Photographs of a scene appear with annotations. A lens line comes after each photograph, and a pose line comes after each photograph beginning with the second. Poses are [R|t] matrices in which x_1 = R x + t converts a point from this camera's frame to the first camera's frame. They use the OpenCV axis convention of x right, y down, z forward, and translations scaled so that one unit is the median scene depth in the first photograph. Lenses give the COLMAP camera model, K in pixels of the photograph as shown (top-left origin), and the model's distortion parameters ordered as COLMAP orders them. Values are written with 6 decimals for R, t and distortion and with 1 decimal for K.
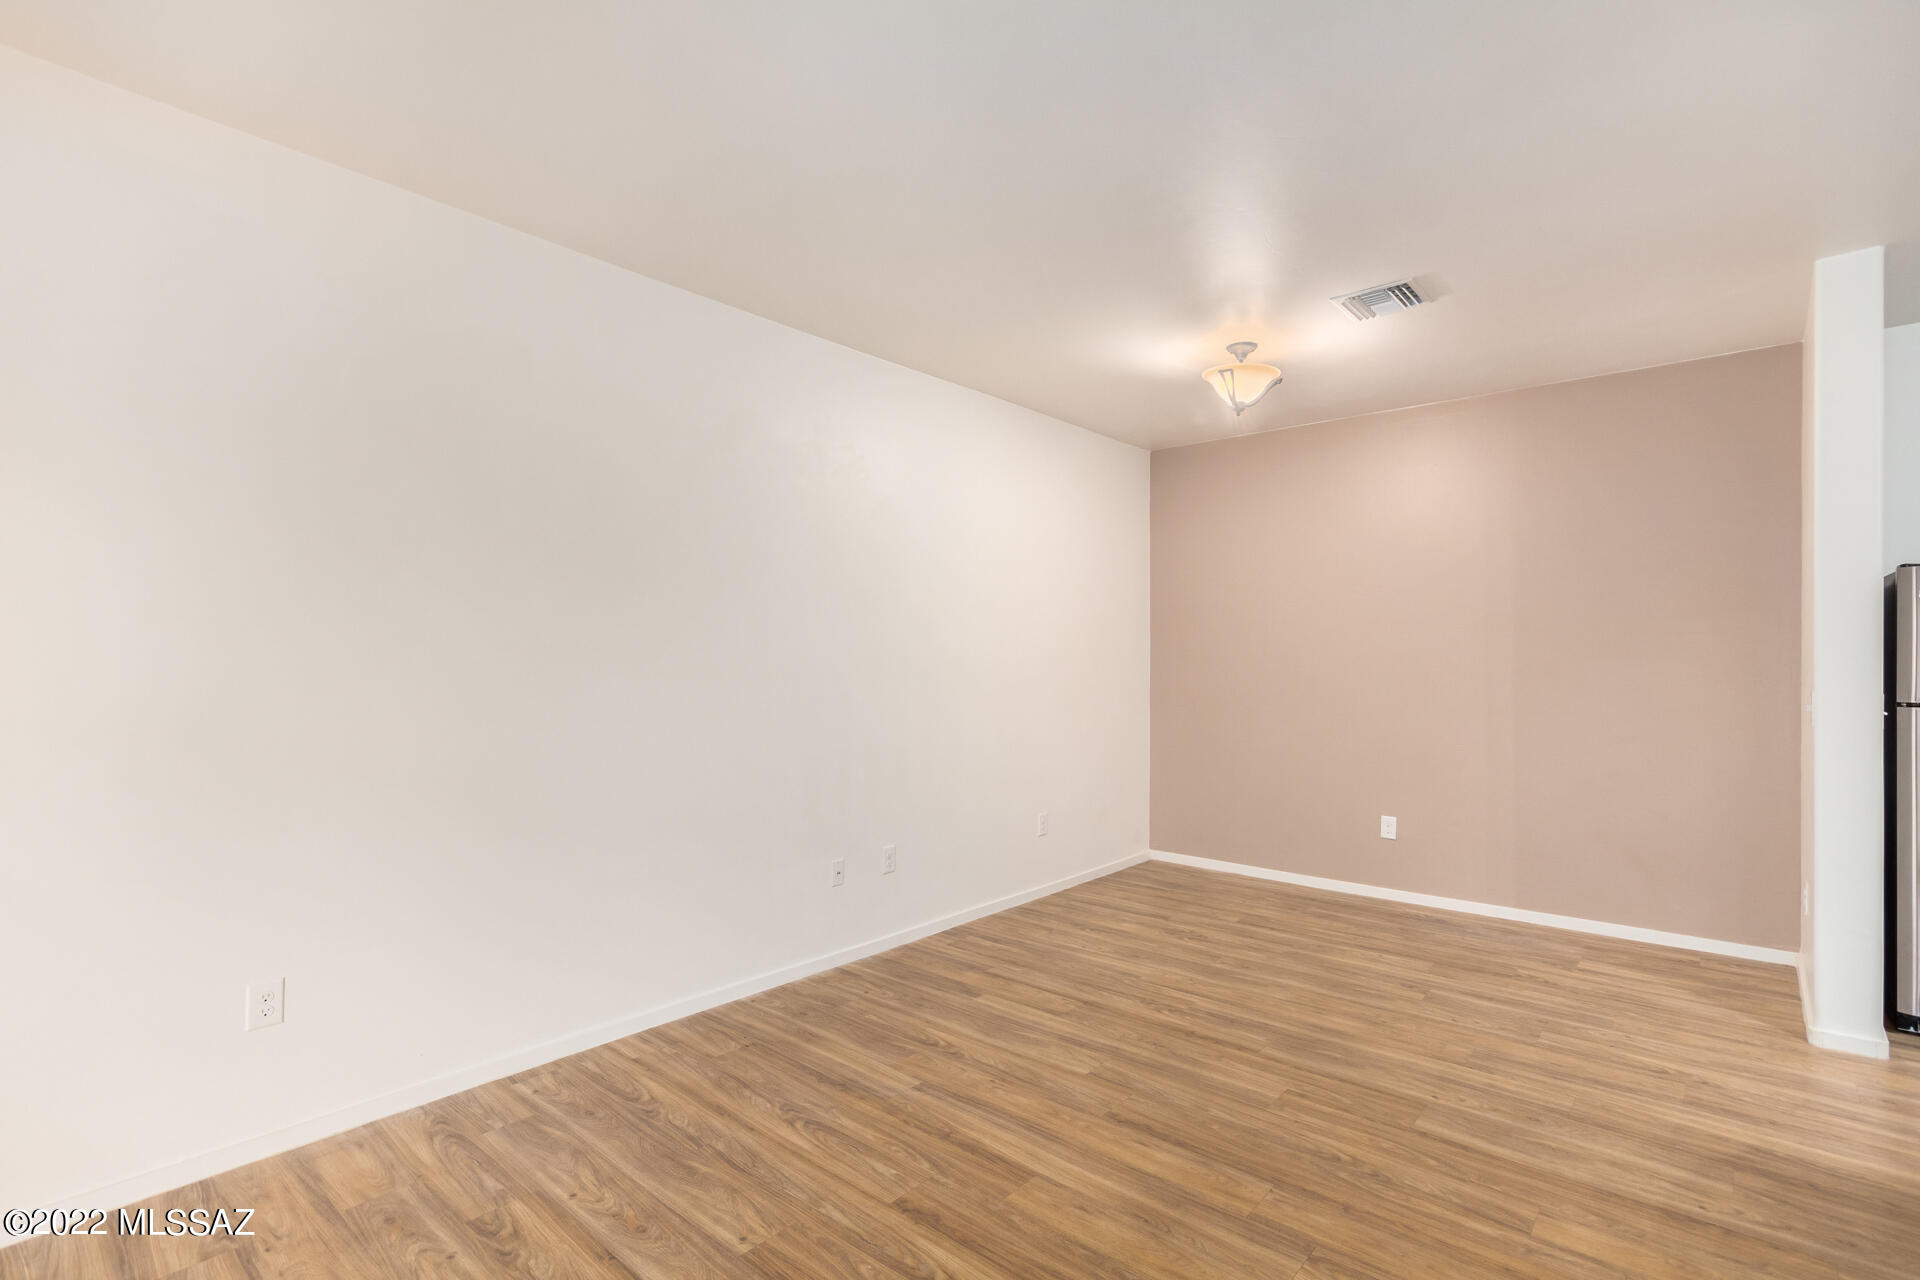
lens RADIAL K [[896.0, 0, 953.7], [0, 896.0, 652.7], [0, 0, 1]] dist [-0.001422, 0.004671]
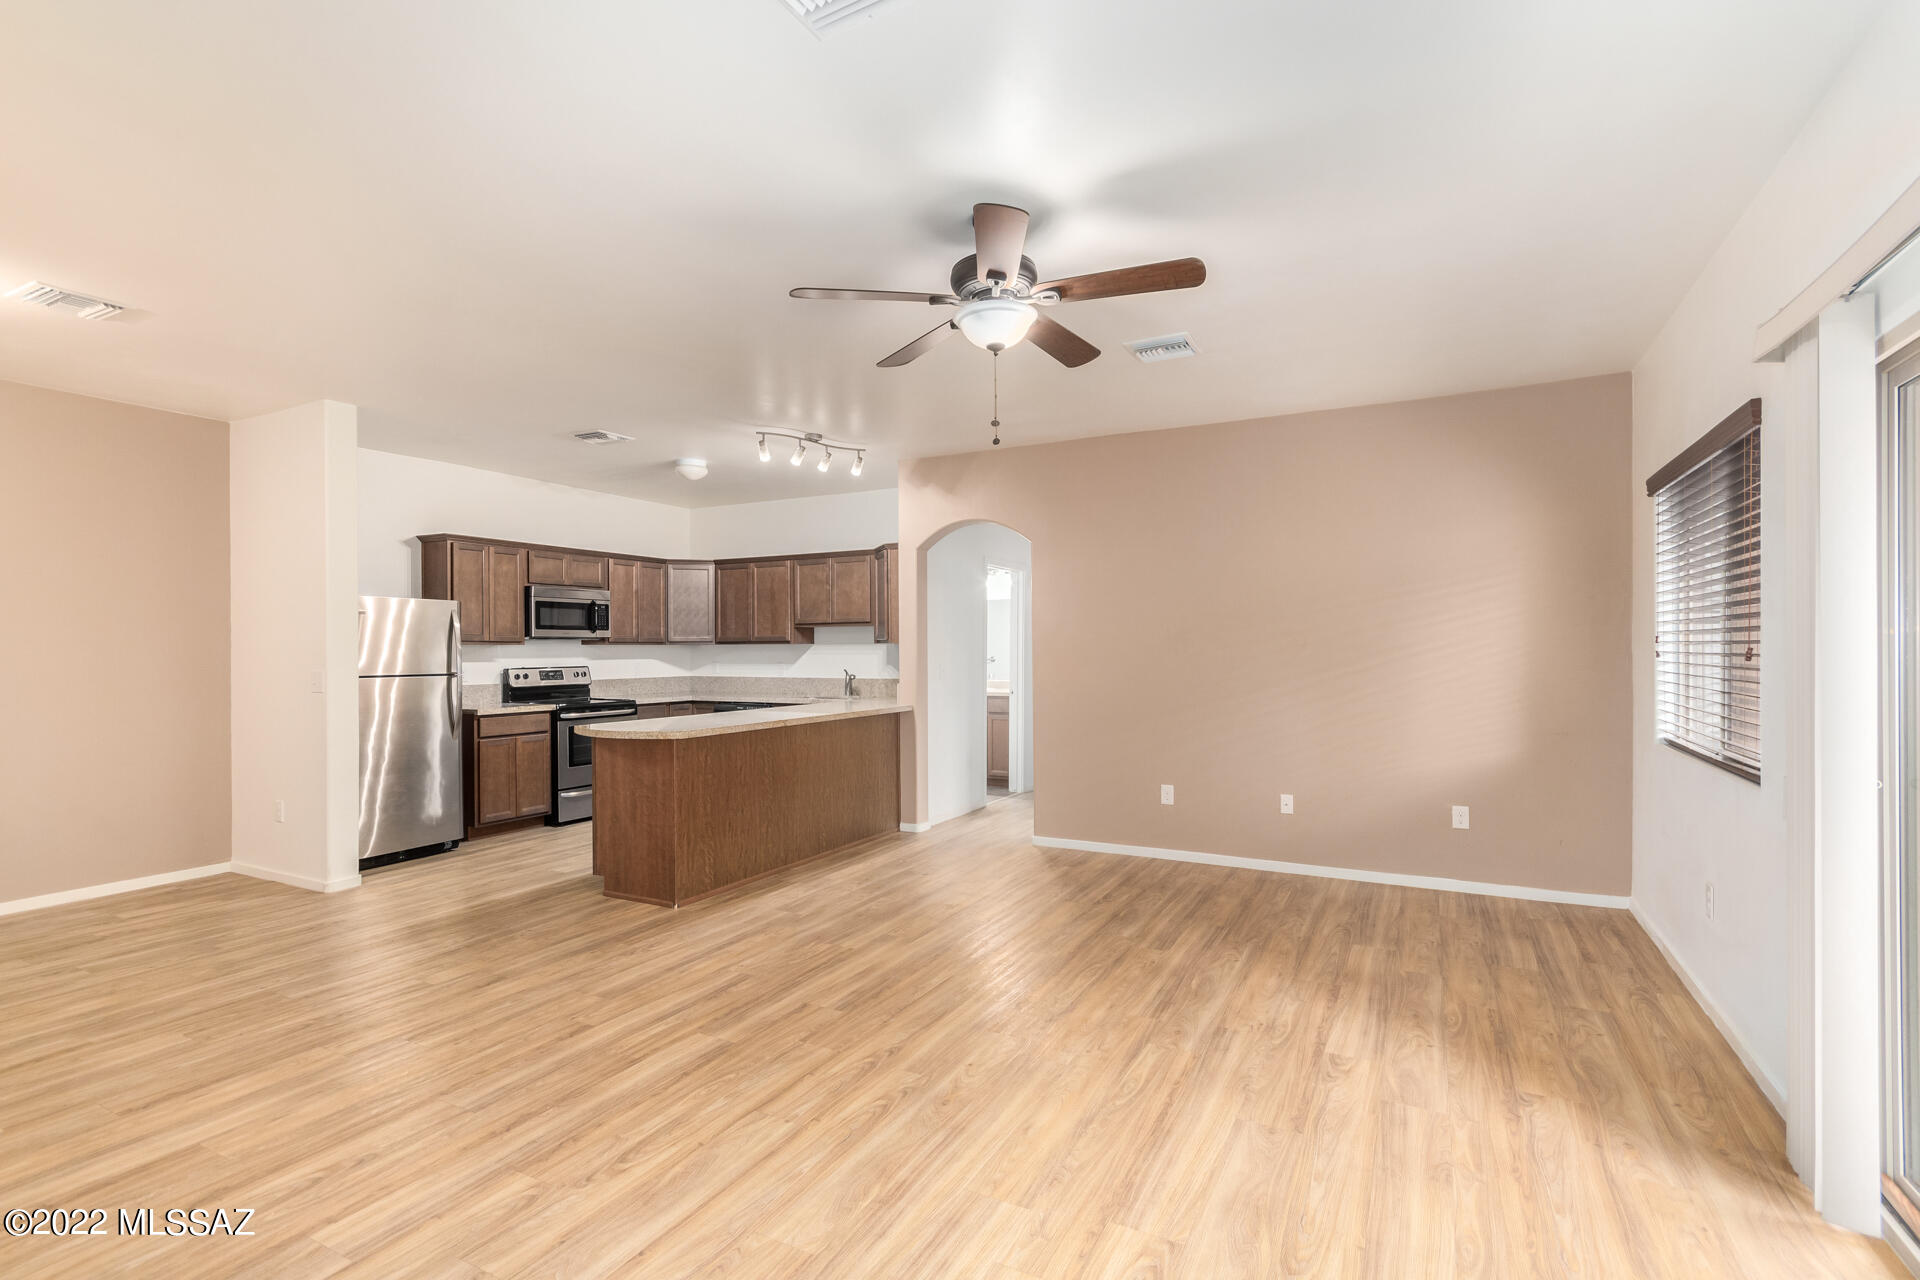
lens RADIAL K [[896.0, 0, 953.7], [0, 896.0, 652.7], [0, 0, 1]] dist [-0.001422, 0.004671]
pose [[-0.228187, -0.003974, 0.973609, -0.739324], [-0.004367, 0.999986, 0.003058, 0.002121], [-0.973607, -0.003554, -0.228201, 0.252118]]
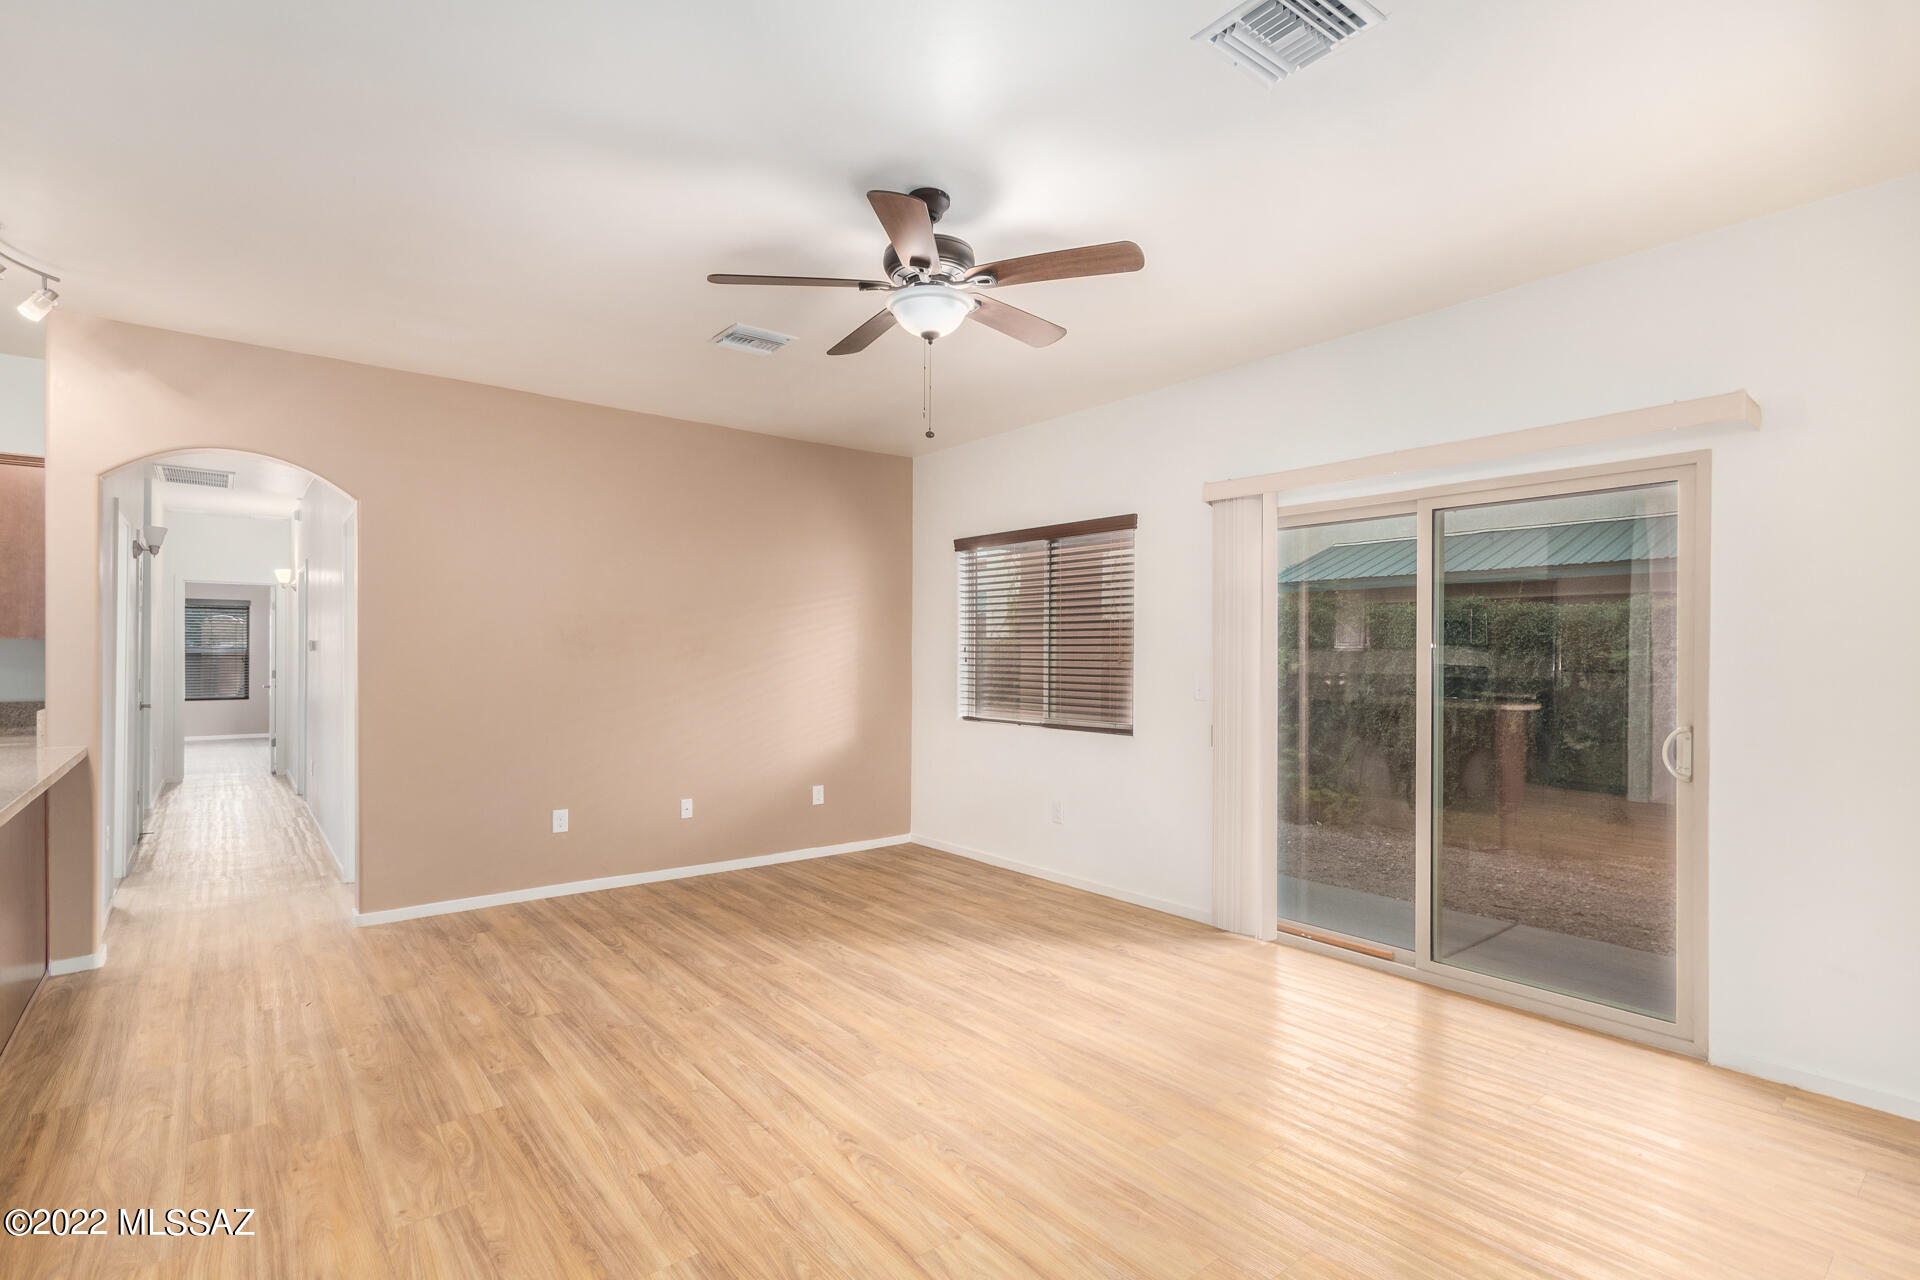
lens RADIAL K [[904.9, 0, 963.4], [0, 904.9, 652.9], [0, 0, 1]] dist [0.001242, 0.000312]
pose [[-0.986639, -0.006835, 0.162779, -0.112606], [-0.008517, 0.999917, -0.009639, 0.006937], [-0.162699, -0.010896, -0.986616, 0.795119]]
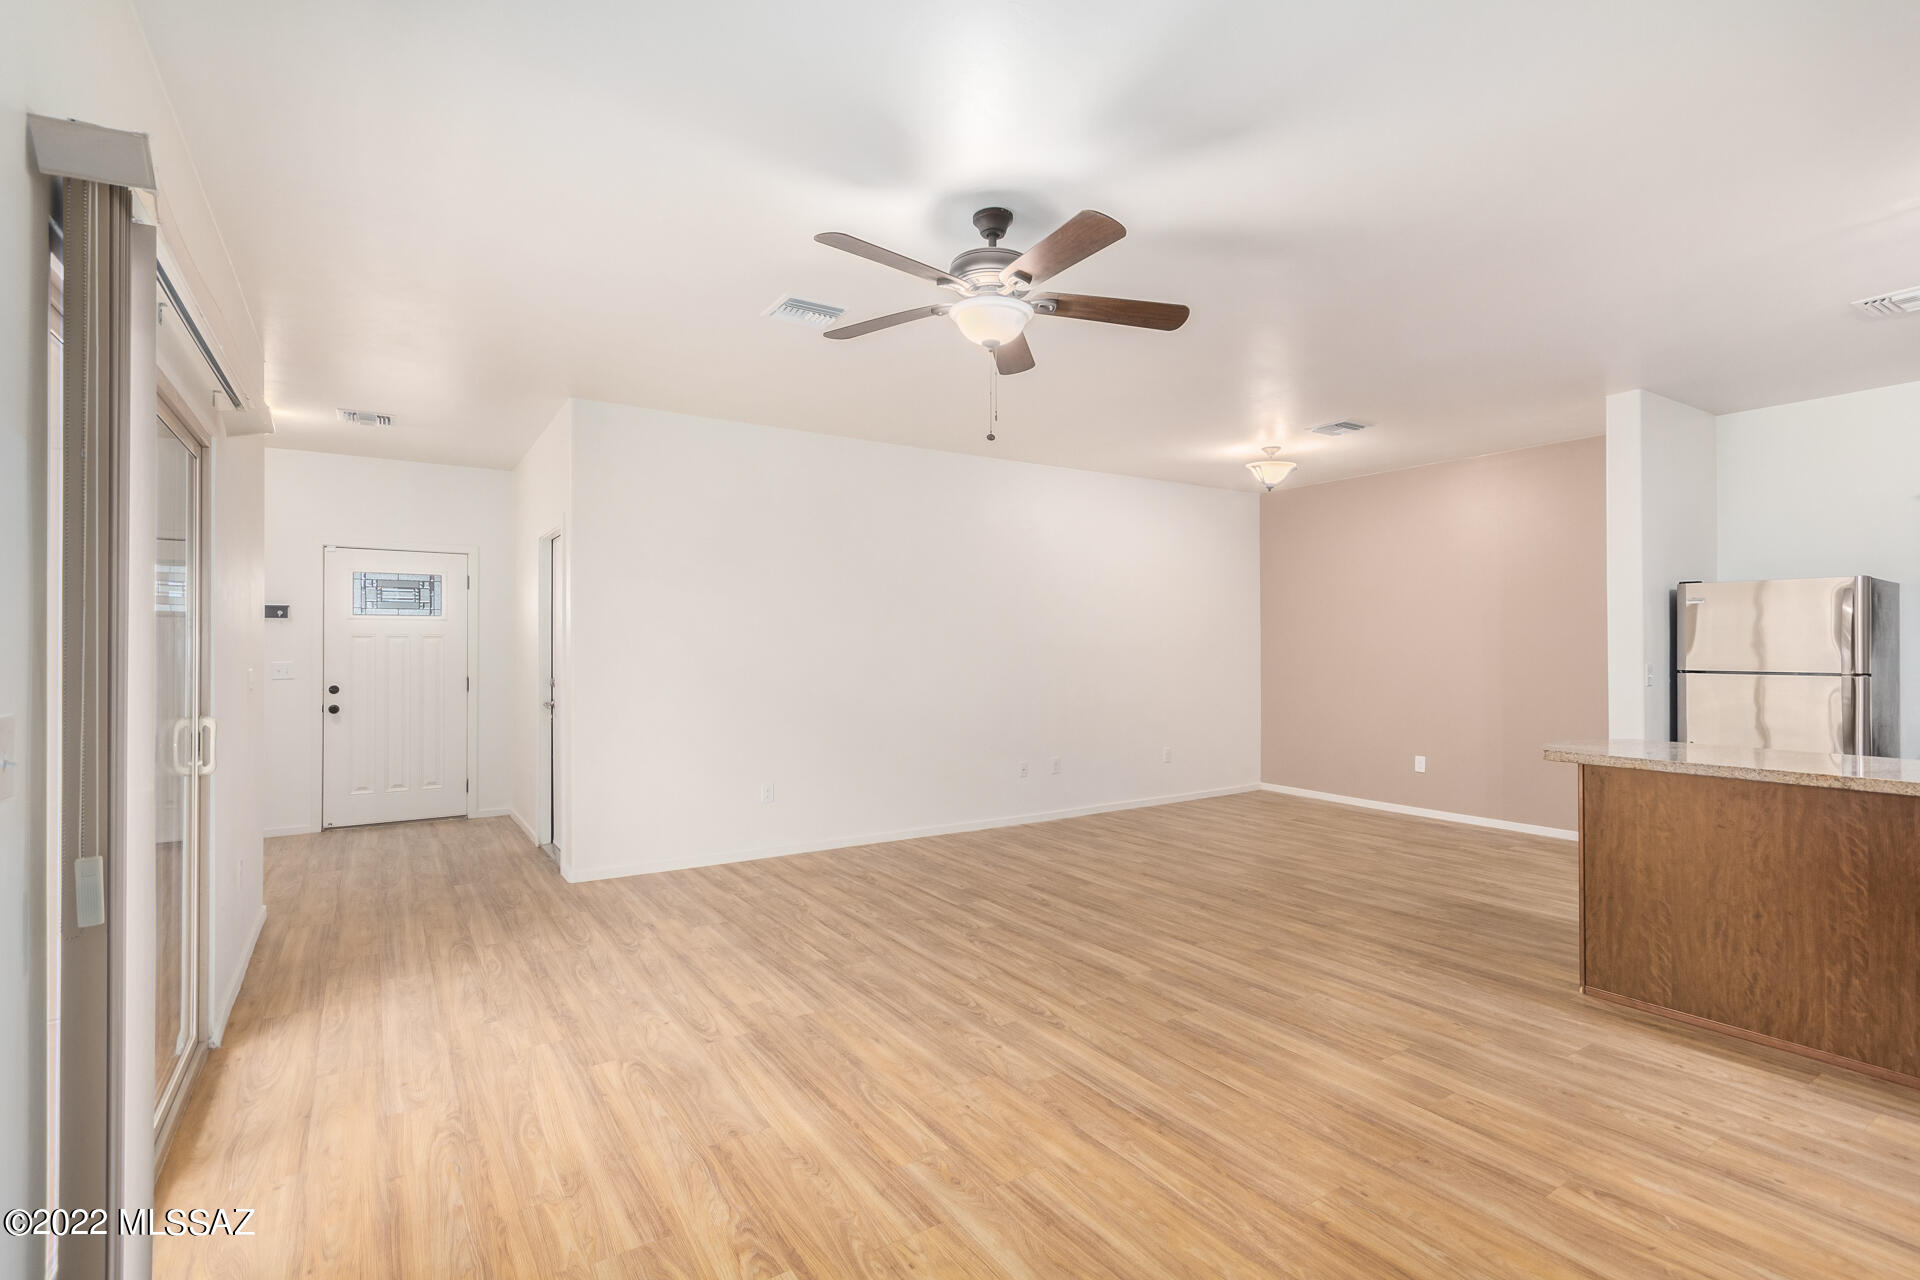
lens RADIAL K [[894.9, 0, 957.4], [0, 894.9, 637.8], [0, 0, 1]] dist [0.003393, 0.000214]
pose [[0.963555, -0.006441, -0.267432, 0.232607], [0.005963, 0.999979, -0.002602, -0.004307], [0.267443, 0.000912, 0.963573, -0.766837]]
